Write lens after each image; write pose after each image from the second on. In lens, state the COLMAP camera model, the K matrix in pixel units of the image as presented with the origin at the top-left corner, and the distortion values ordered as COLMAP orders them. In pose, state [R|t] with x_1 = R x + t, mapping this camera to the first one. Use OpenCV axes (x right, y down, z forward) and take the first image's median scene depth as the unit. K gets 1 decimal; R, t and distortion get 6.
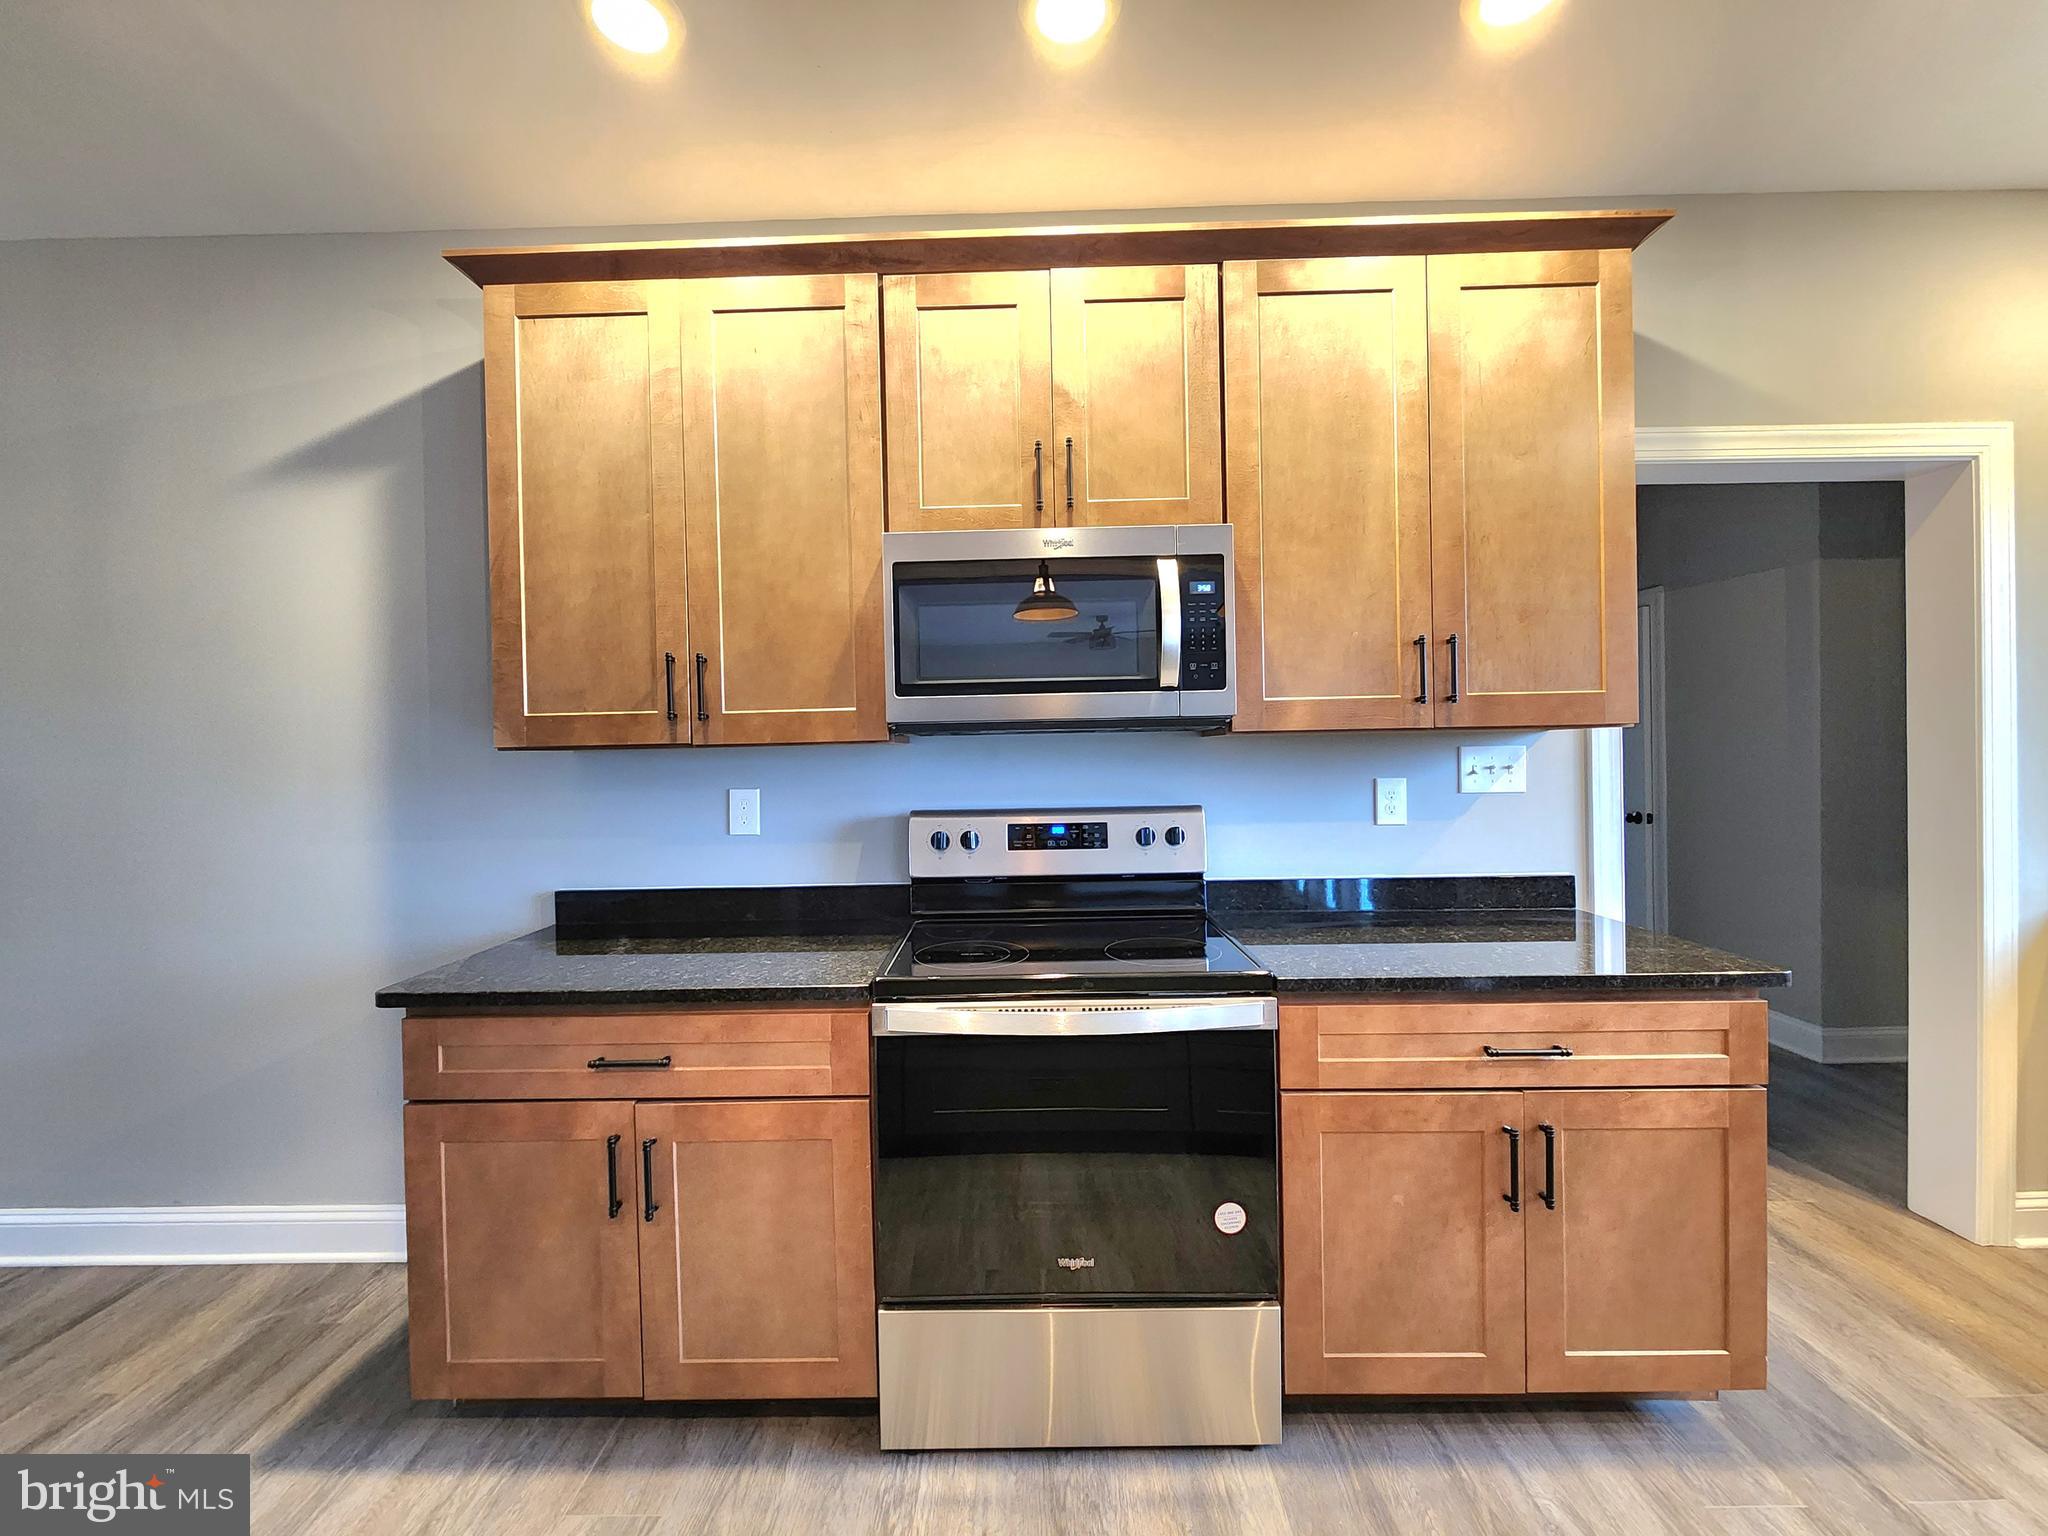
lens RADIAL K [[833.4, 0, 1012.2], [0, 833.4, 755.2], [0, 0, 1]] dist [0.002323, 0.000211]
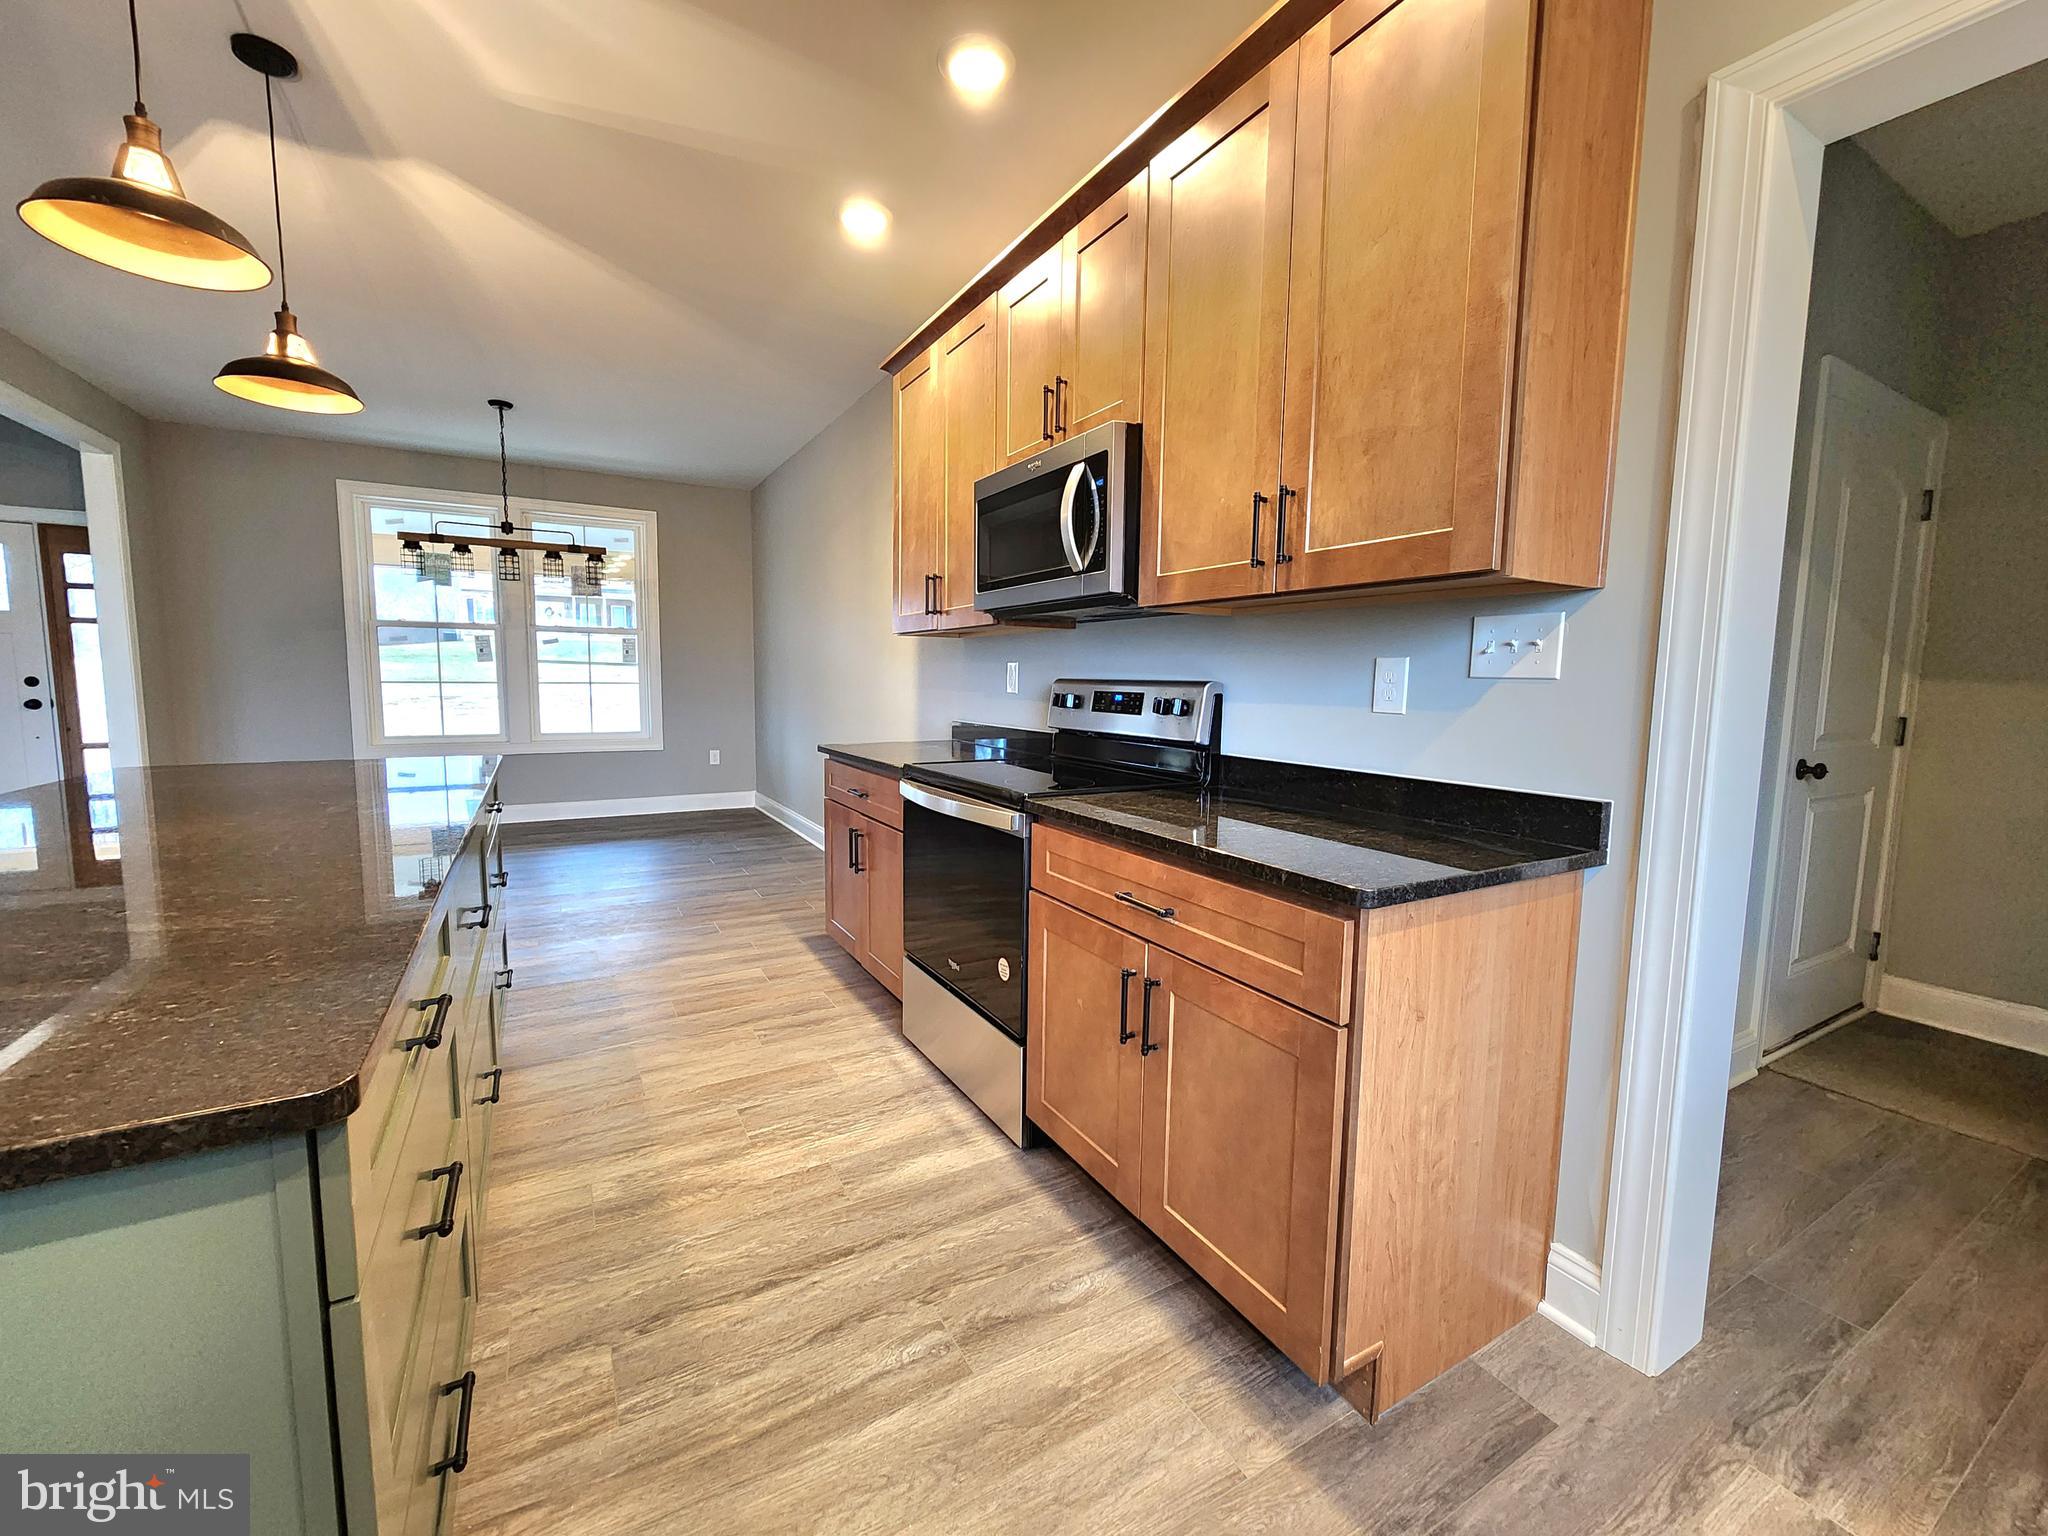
lens RADIAL K [[833.4, 0, 1012.2], [0, 833.4, 755.2], [0, 0, 1]] dist [0.002323, 0.000211]
pose [[0.508184, 0.107846, -0.854470, 1.193310], [-0.027536, 0.993656, 0.109037, 0.053352], [0.860808, -0.031882, 0.507930, 0.289818]]
